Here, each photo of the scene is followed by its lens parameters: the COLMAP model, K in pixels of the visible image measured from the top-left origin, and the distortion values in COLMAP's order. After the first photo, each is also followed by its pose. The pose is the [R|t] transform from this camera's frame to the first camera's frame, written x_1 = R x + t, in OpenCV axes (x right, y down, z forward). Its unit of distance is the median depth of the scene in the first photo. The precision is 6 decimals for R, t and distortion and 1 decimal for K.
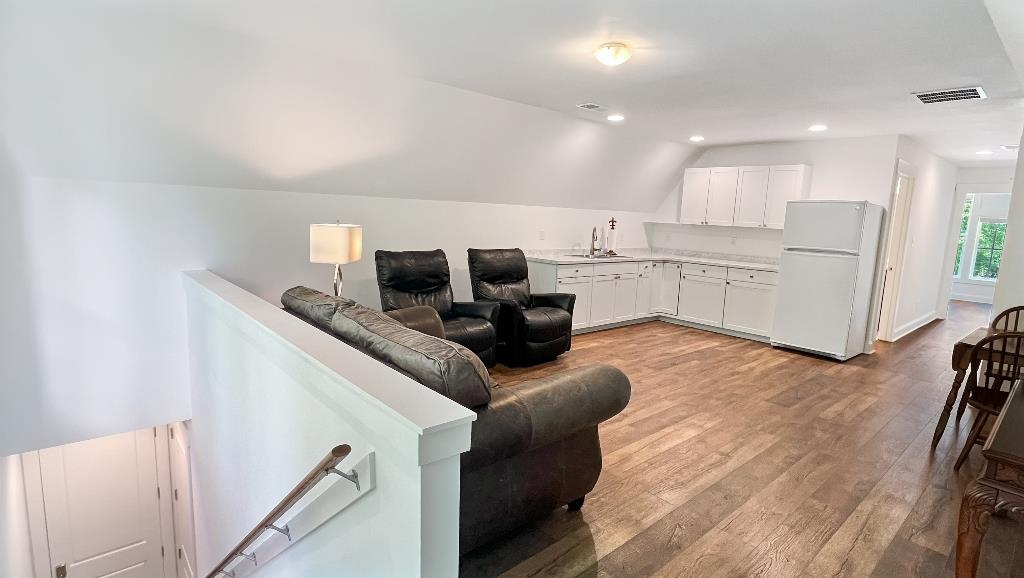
lens RADIAL K [[502.3, 0, 513.3], [0, 502.3, 288.7], [0, 0, 1]] dist [-0.001577, -0.000273]
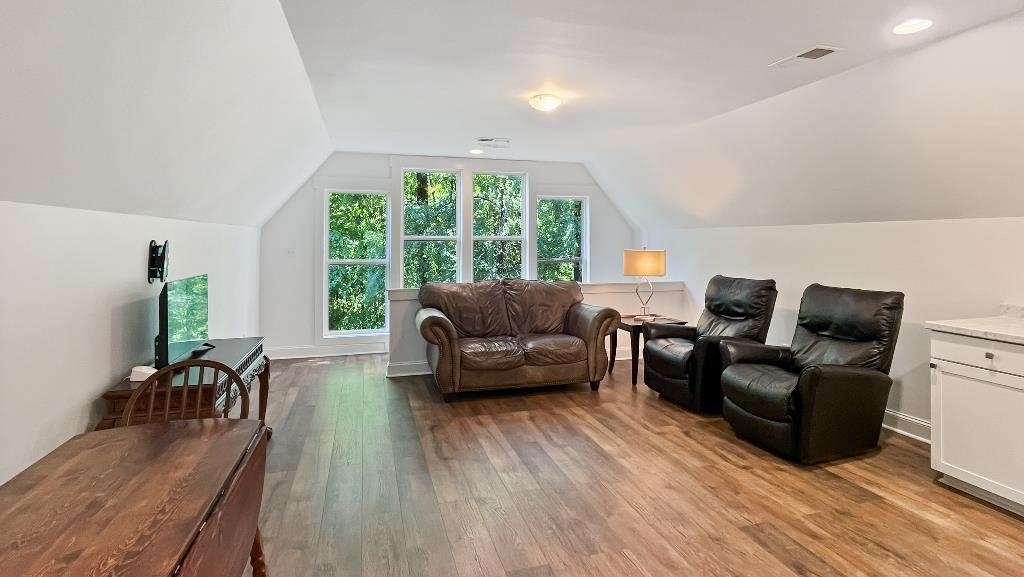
lens RADIAL K [[502.3, 0, 512.9], [0, 502.3, 288.4], [0, 0, 1]] dist [-0.001577, -0.000273]
pose [[-0.419571, 0.041676, -0.906766, 0.851316], [-0.150478, 0.981930, 0.114758, -0.098138], [0.895163, 0.184597, -0.405718, 0.981441]]
